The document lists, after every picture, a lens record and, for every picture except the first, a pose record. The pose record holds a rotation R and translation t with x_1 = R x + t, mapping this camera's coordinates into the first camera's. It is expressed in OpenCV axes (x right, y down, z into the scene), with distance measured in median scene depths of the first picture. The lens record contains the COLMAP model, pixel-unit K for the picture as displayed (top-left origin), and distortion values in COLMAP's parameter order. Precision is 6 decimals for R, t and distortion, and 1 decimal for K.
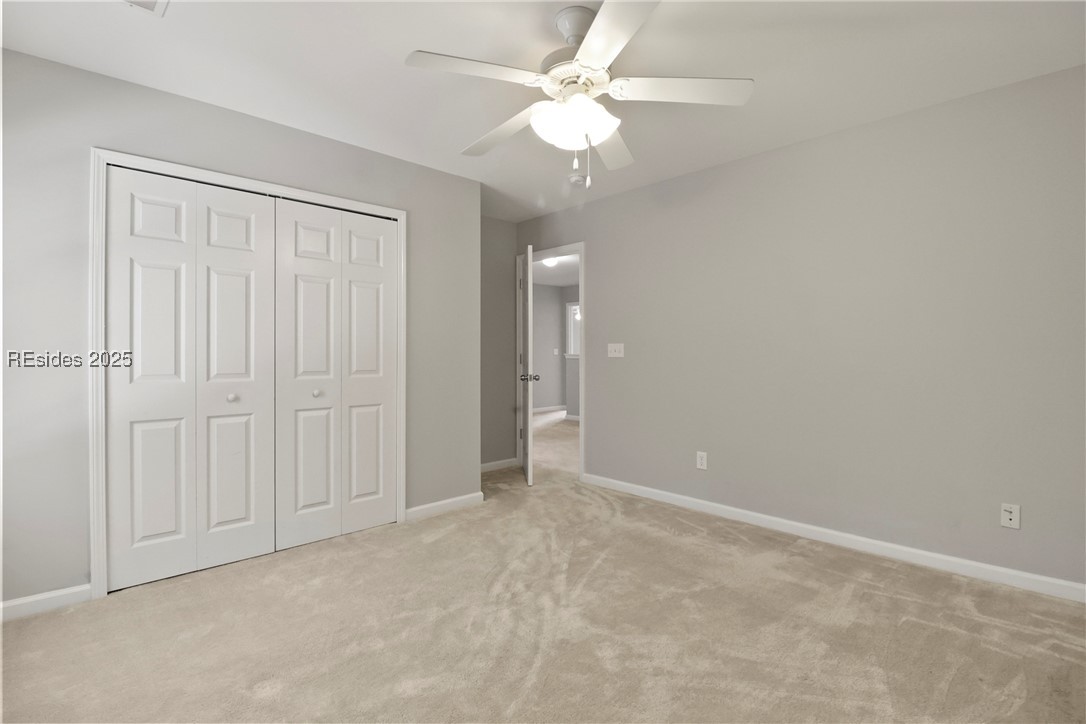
lens RADIAL K [[508.5, 0, 535.6], [0, 508.5, 356.0], [0, 0, 1]] dist [-0.005297, -0.009017]
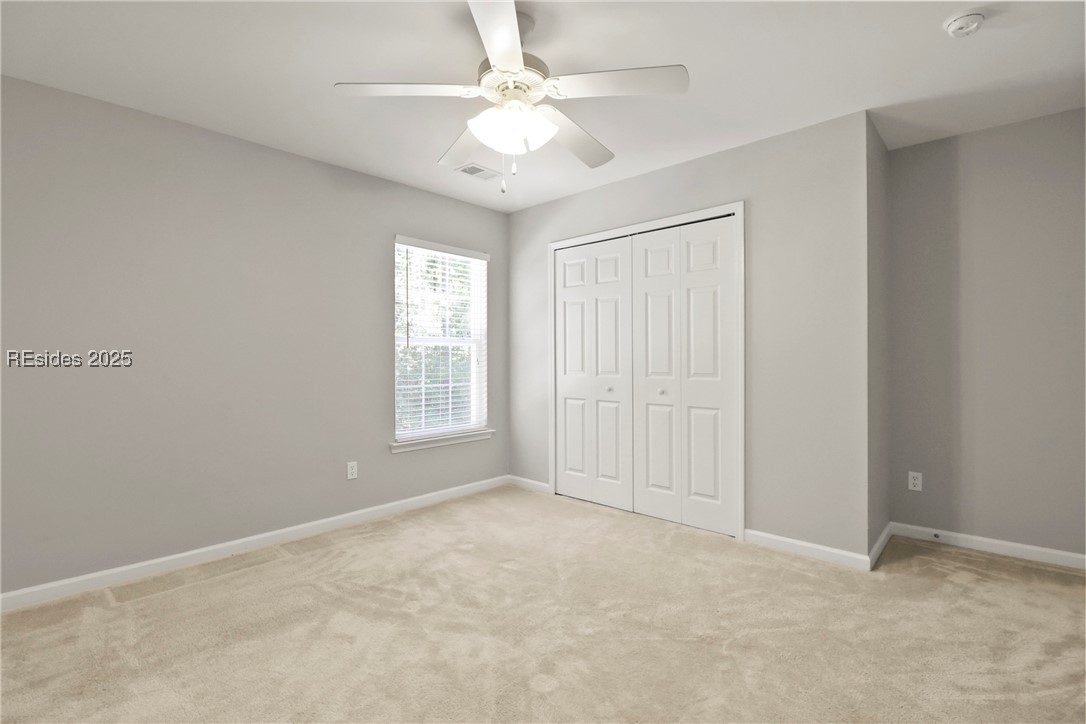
lens RADIAL K [[508.5, 0, 538.0], [0, 508.5, 357.7], [0, 0, 1]] dist [-0.005297, -0.009017]
pose [[0.044089, 0.000137, -0.999028, 0.682246], [-0.001912, 0.999998, 0.000053, -0.003035], [0.999026, 0.001908, 0.044089, 0.633261]]
